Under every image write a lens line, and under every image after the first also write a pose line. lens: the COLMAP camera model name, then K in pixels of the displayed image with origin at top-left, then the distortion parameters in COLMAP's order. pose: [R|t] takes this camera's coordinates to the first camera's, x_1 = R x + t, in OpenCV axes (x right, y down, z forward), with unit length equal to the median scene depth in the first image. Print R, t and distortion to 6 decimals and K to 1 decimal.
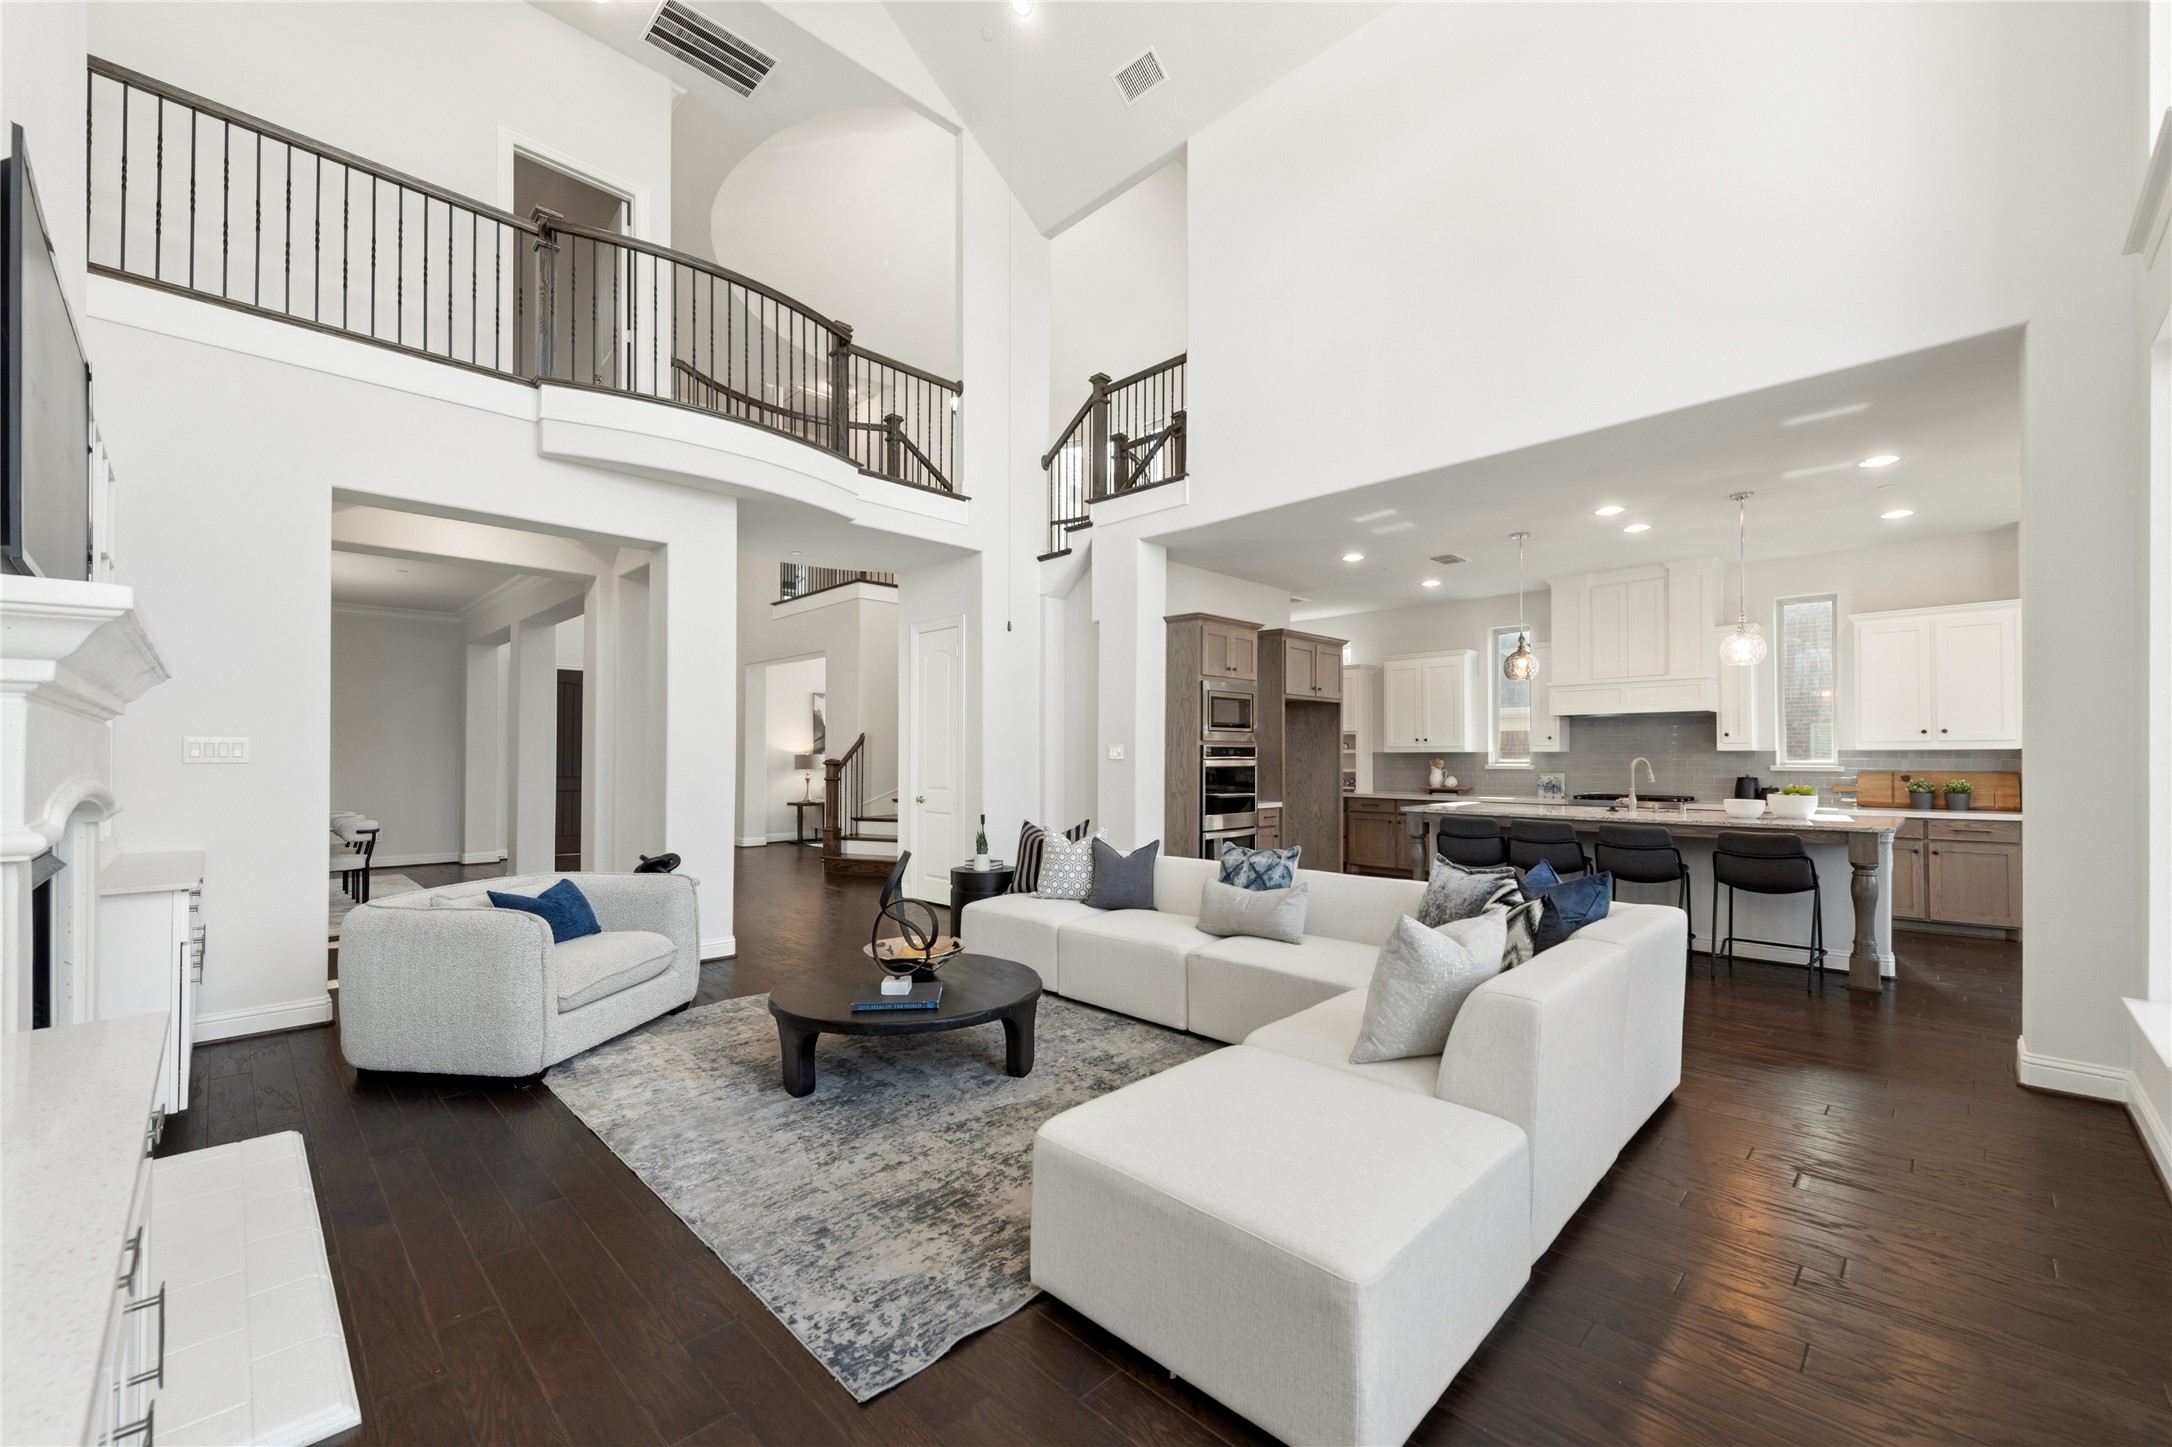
lens RADIAL K [[861.2, 0, 1099.6], [0, 861.2, 733.7], [0, 0, 1]] dist [0.009372, 0.000164]
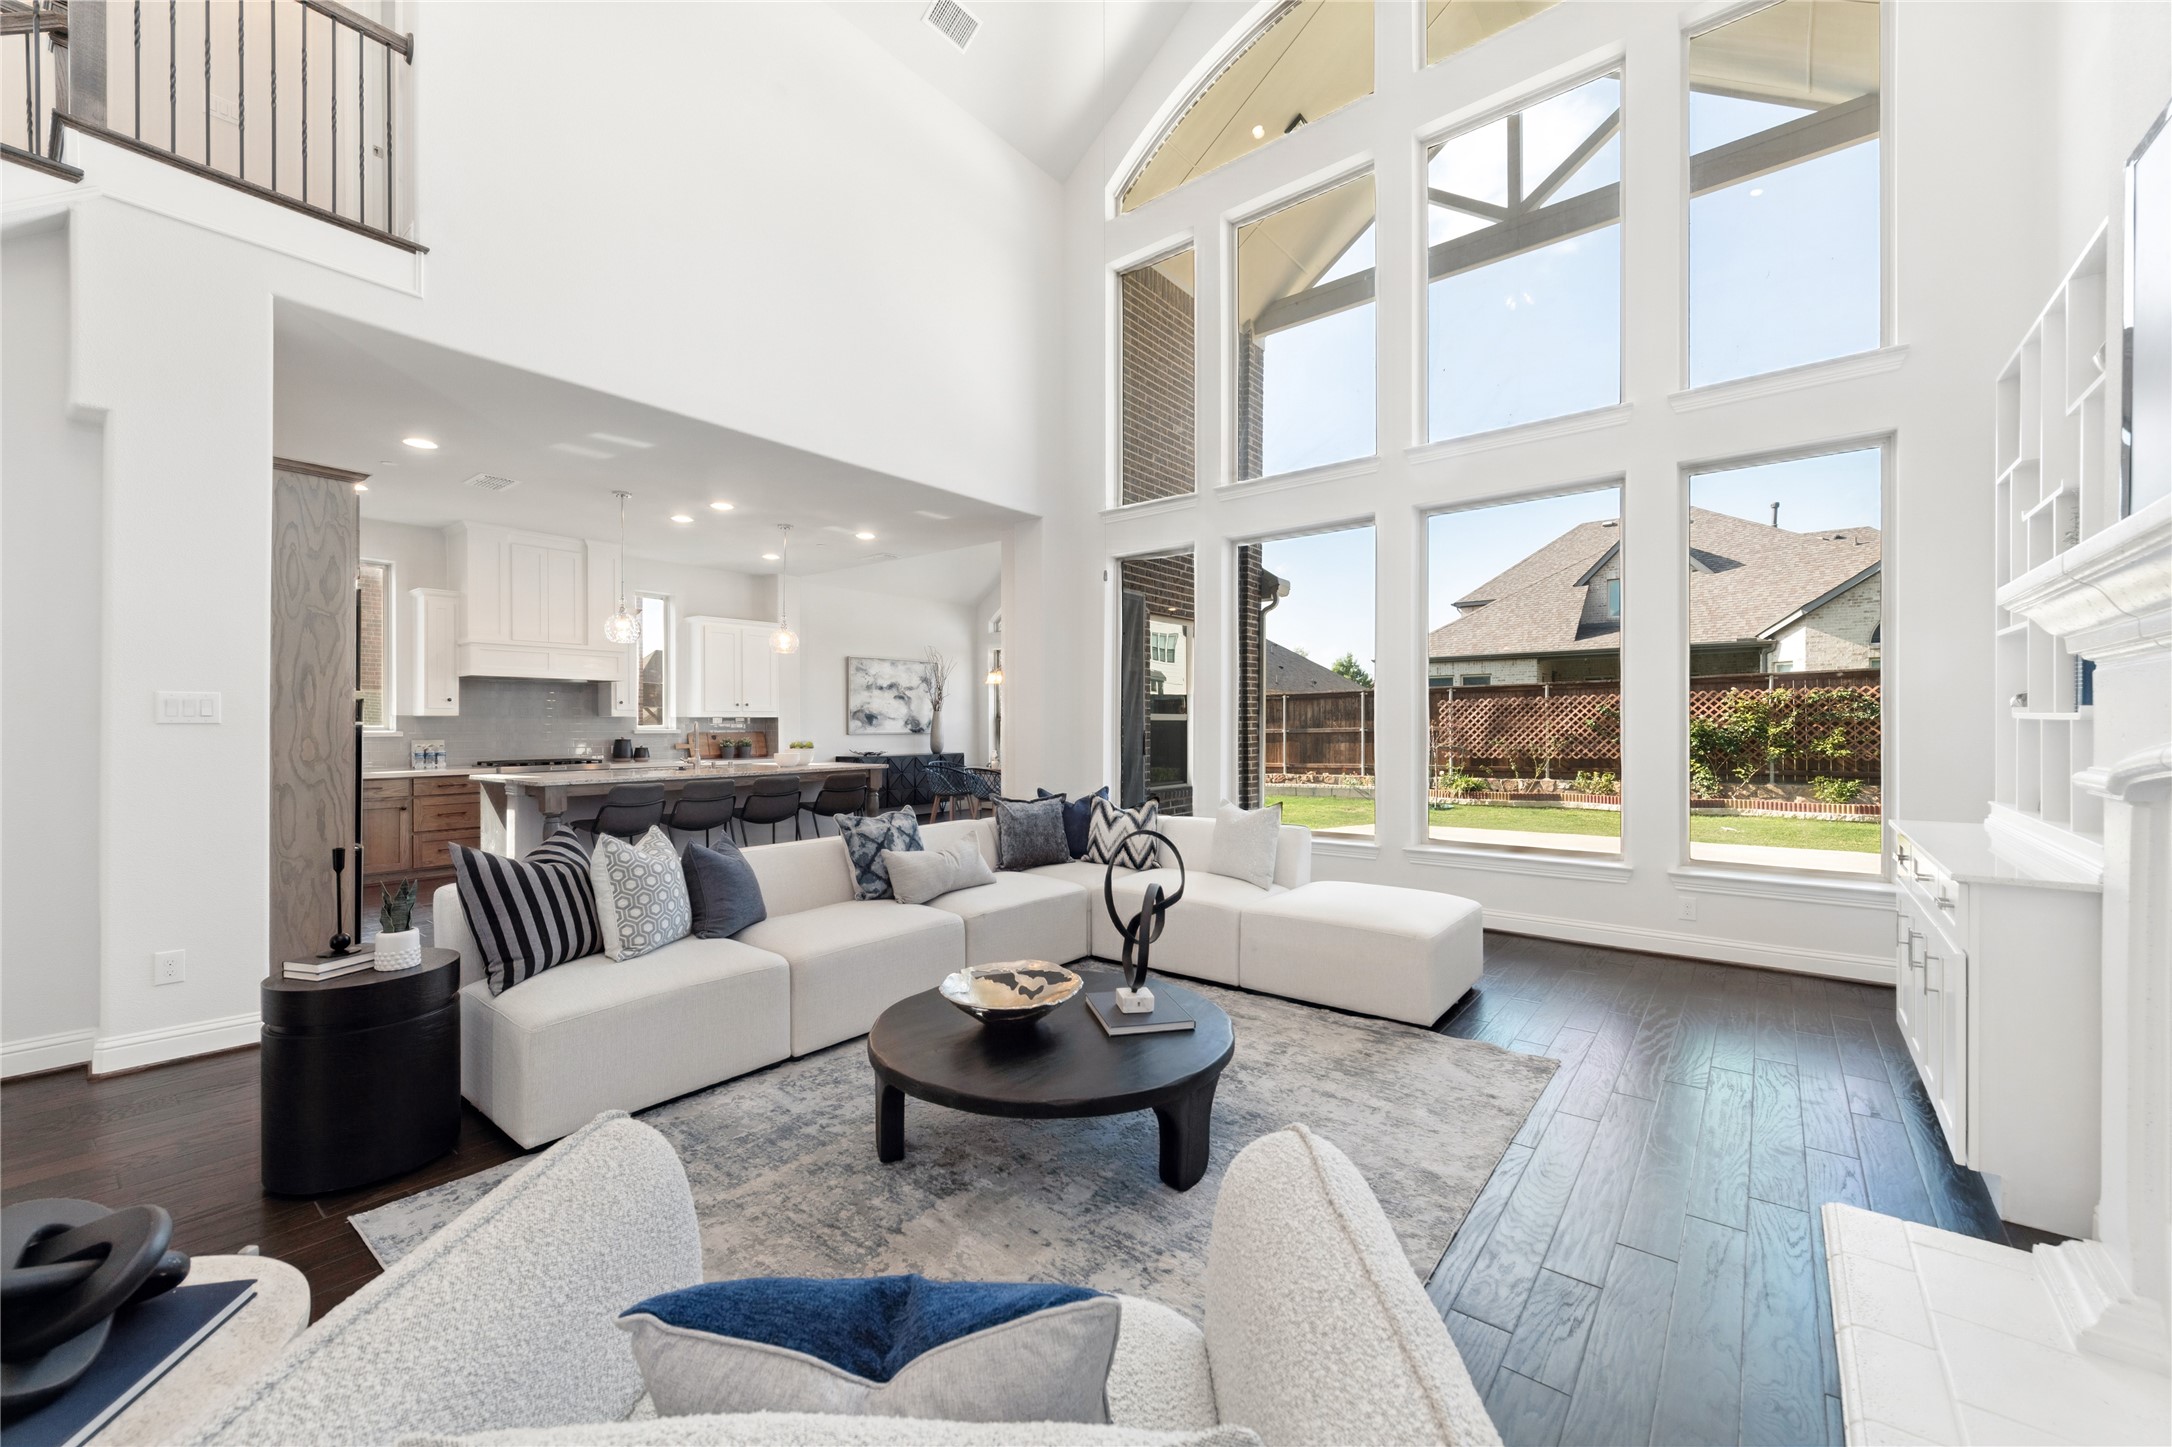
lens RADIAL K [[838.9, 0, 1086.0], [0, 838.9, 723.5], [0, 0, 1]] dist [0.000380, 0.000051]
pose [[-0.104991, 0.001673, 0.994472, -0.529880], [-0.025472, 0.999666, -0.004371, 0.020794], [-0.994147, -0.025790, -0.104913, 0.596816]]
